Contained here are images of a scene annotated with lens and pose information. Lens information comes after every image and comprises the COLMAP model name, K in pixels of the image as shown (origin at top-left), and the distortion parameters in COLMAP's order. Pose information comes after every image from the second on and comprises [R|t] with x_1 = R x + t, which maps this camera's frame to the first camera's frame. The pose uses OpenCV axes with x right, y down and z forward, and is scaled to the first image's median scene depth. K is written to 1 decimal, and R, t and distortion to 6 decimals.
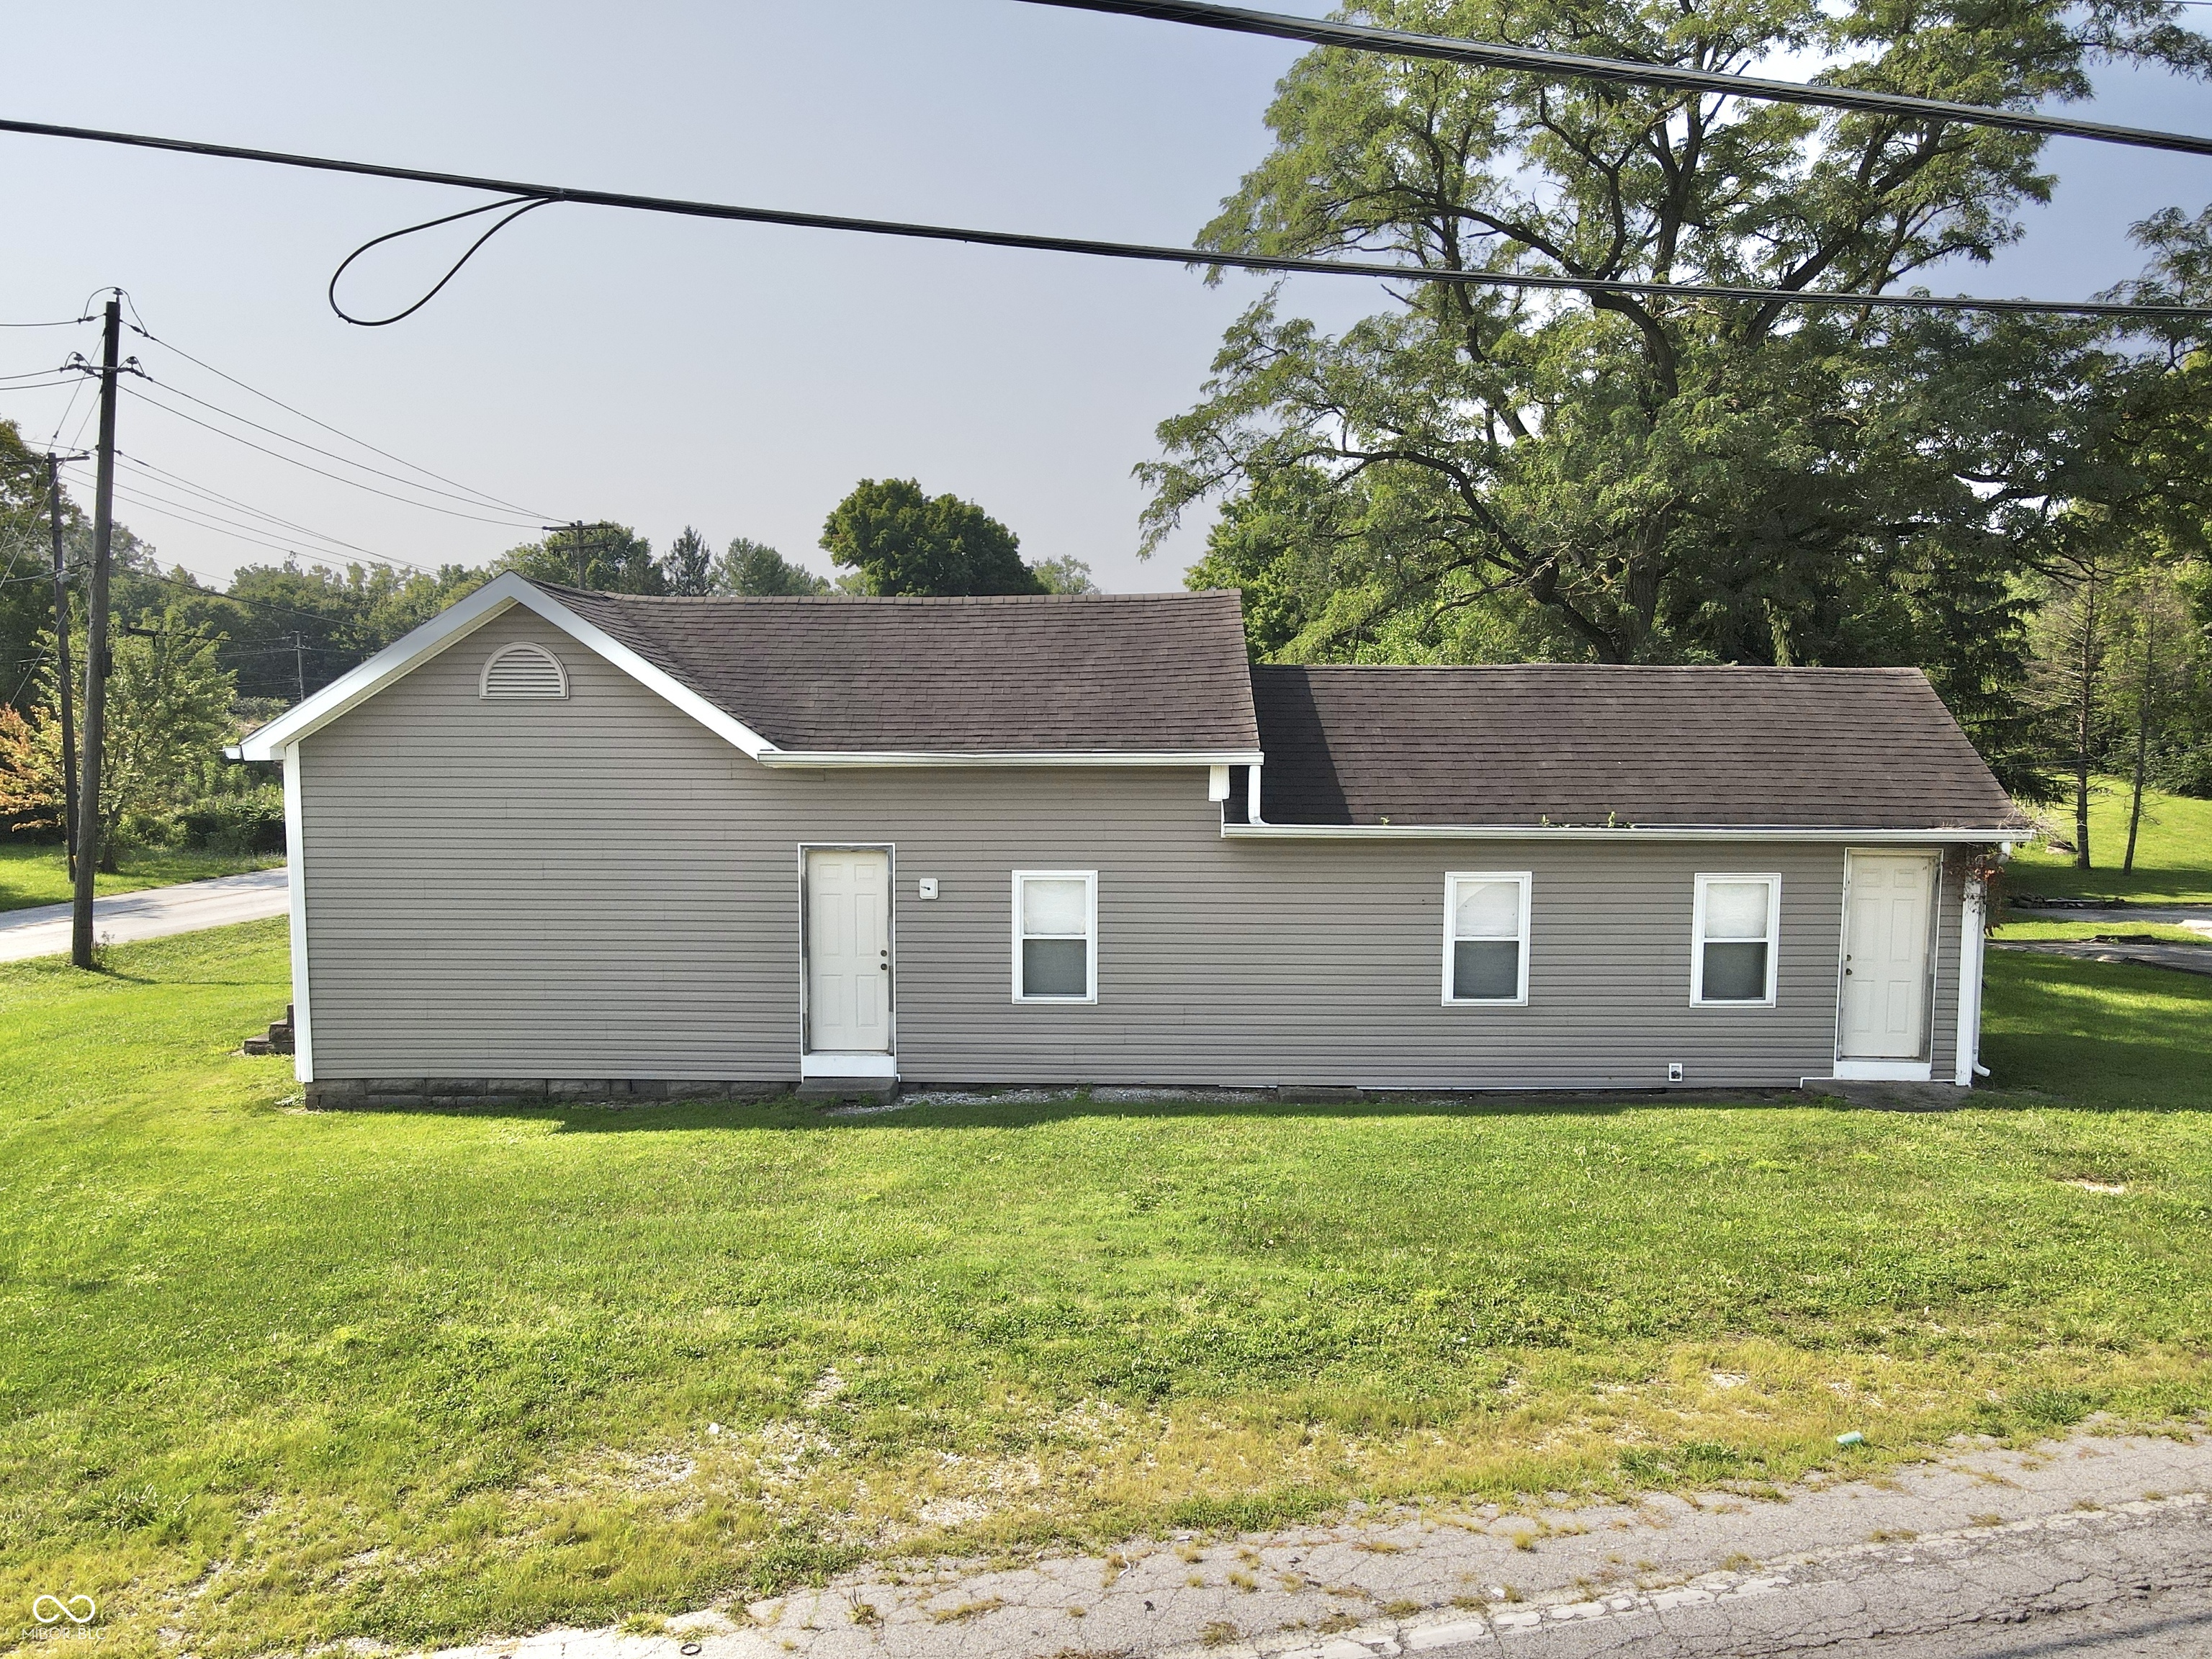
lens RADIAL K [[1626.9, 0, 1082.5], [0, 1626.9, 830.8], [0, 0, 1]] dist [0.004889, 0.024111]
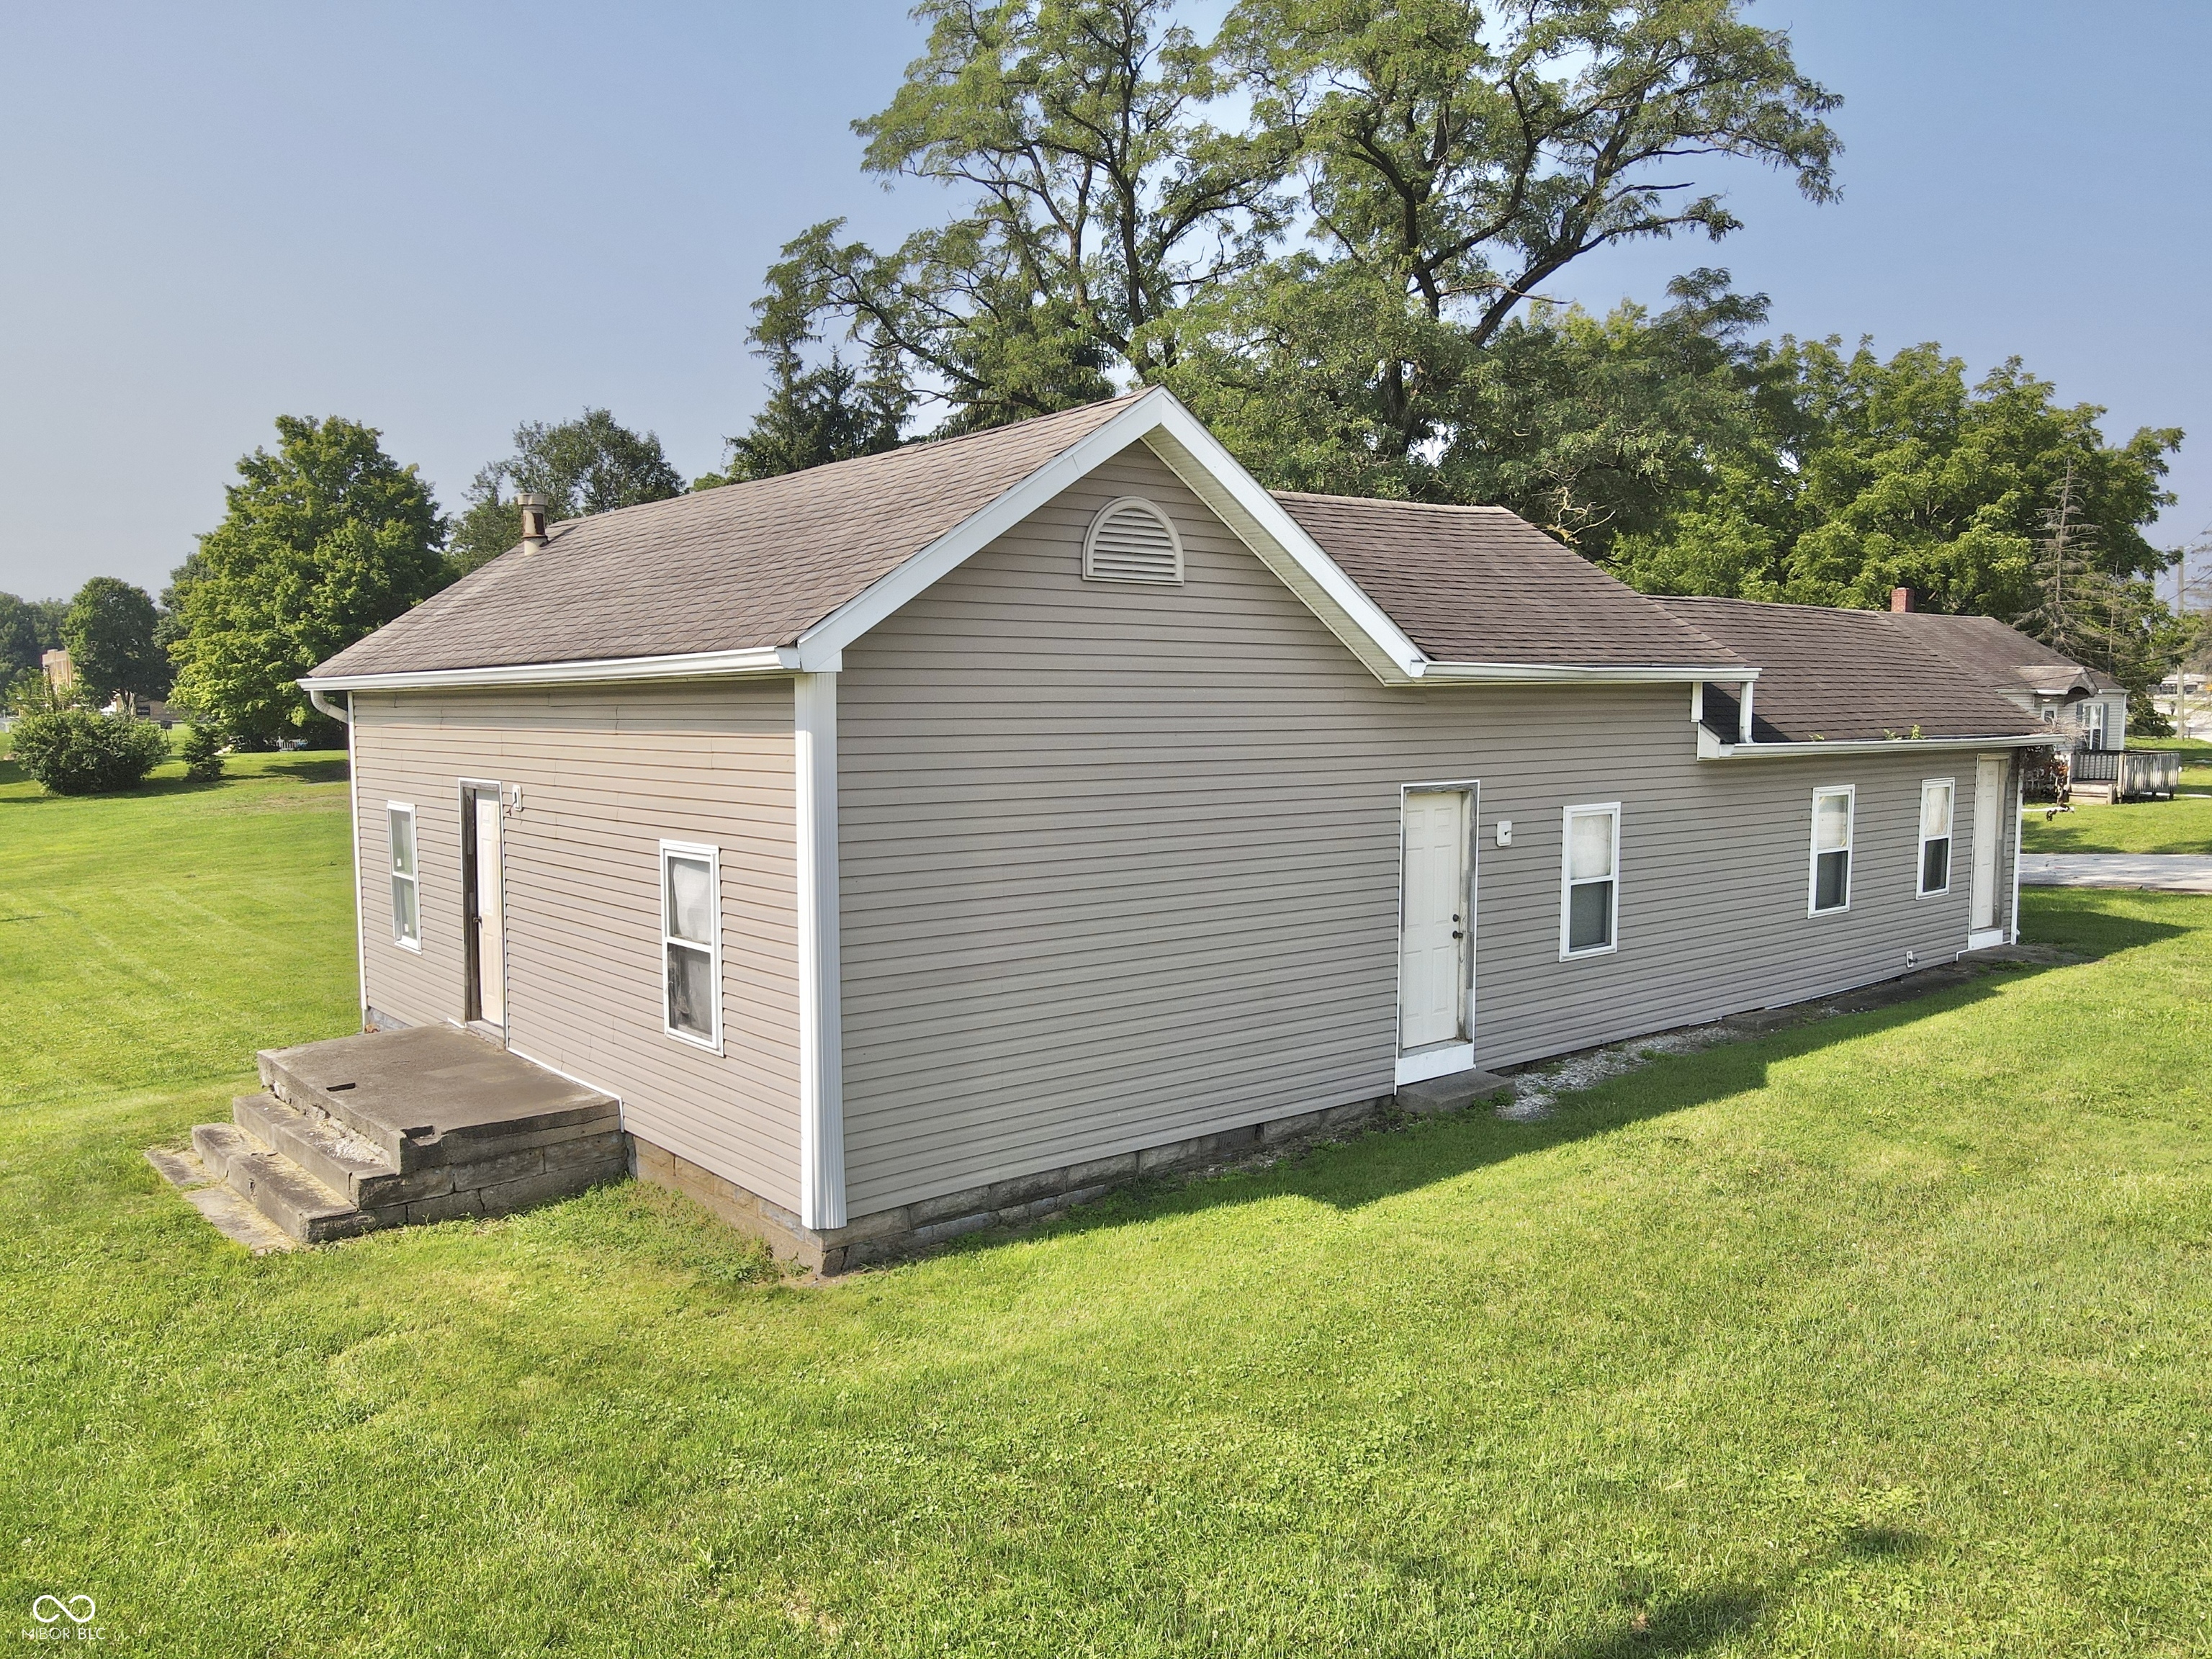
lens RADIAL K [[1626.9, 0, 1082.5], [0, 1626.9, 830.8], [0, 0, 1]] dist [0.004889, 0.024111]
pose [[0.763995, -0.056399, 0.642752, -0.787420], [0.060195, 0.998058, 0.016026, 0.008090], [-0.642408, 0.026446, 0.765907, 0.503445]]
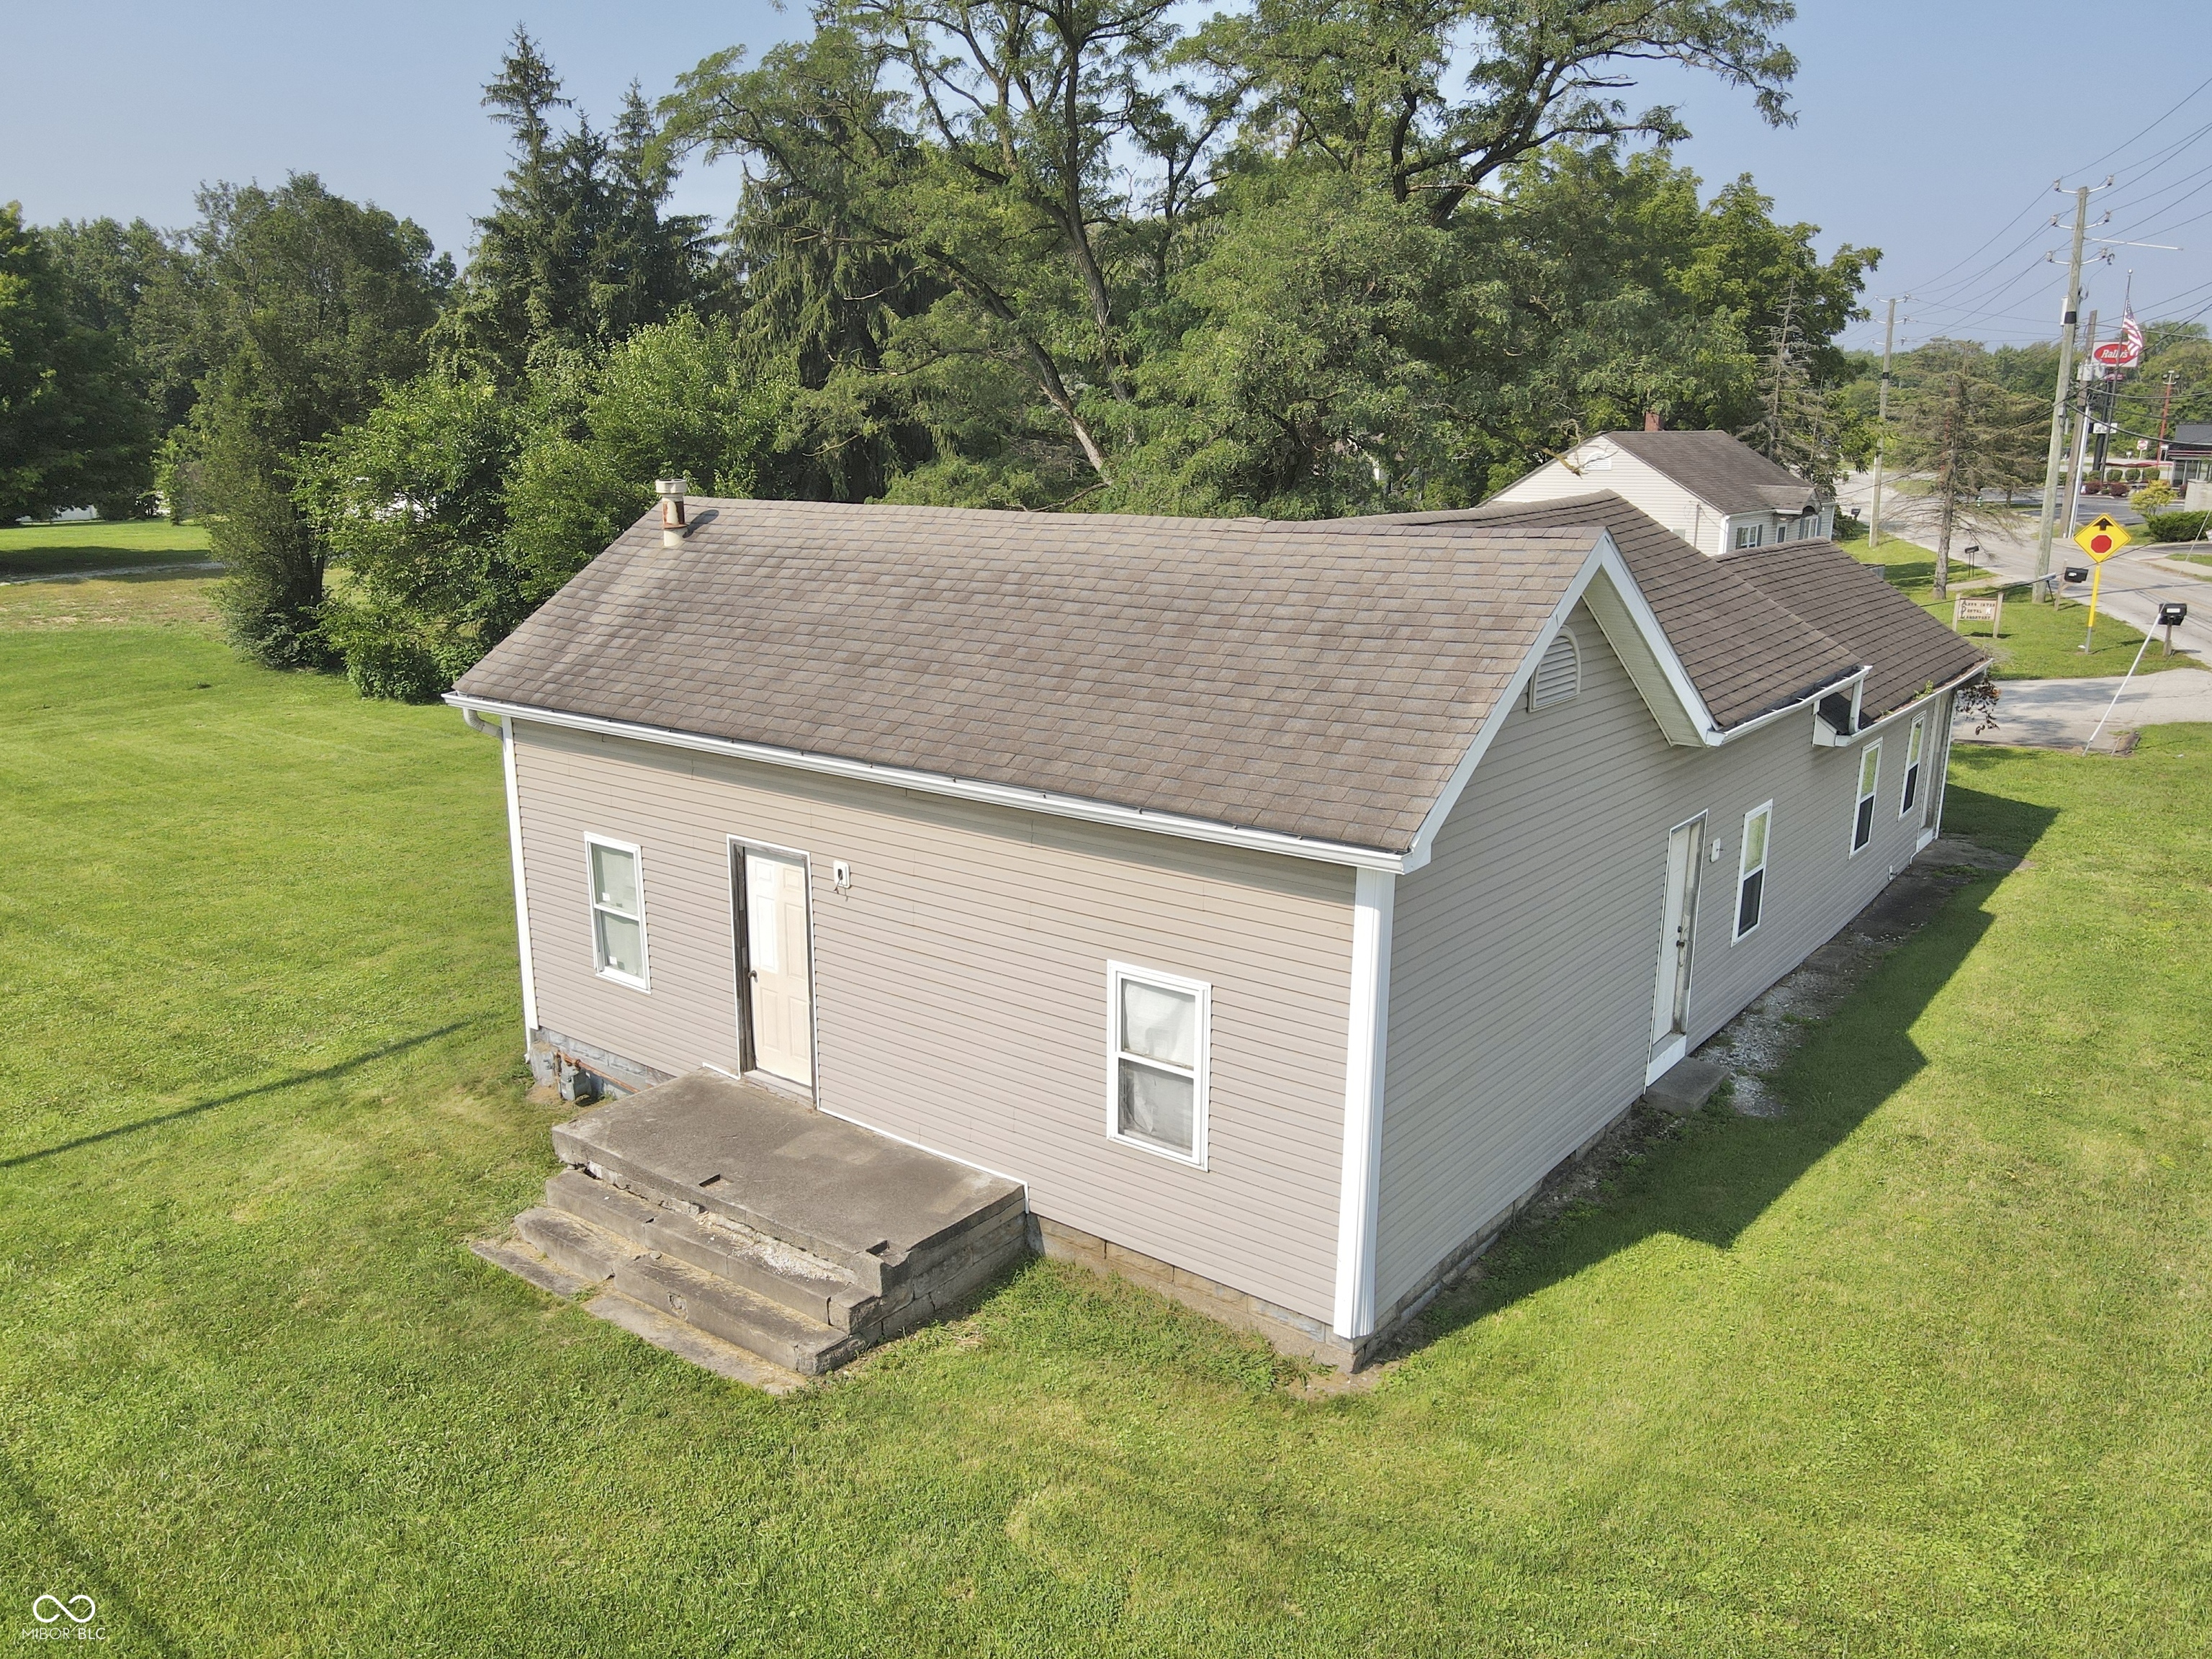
lens RADIAL K [[1626.9, 0, 1082.5], [0, 1626.9, 830.8], [0, 0, 1]] dist [0.004889, 0.024111]
pose [[0.608063, -0.192357, 0.770233, -1.020410], [0.070561, 0.979457, 0.188904, -0.174685], [-0.790747, -0.060517, 0.609144, 0.719784]]
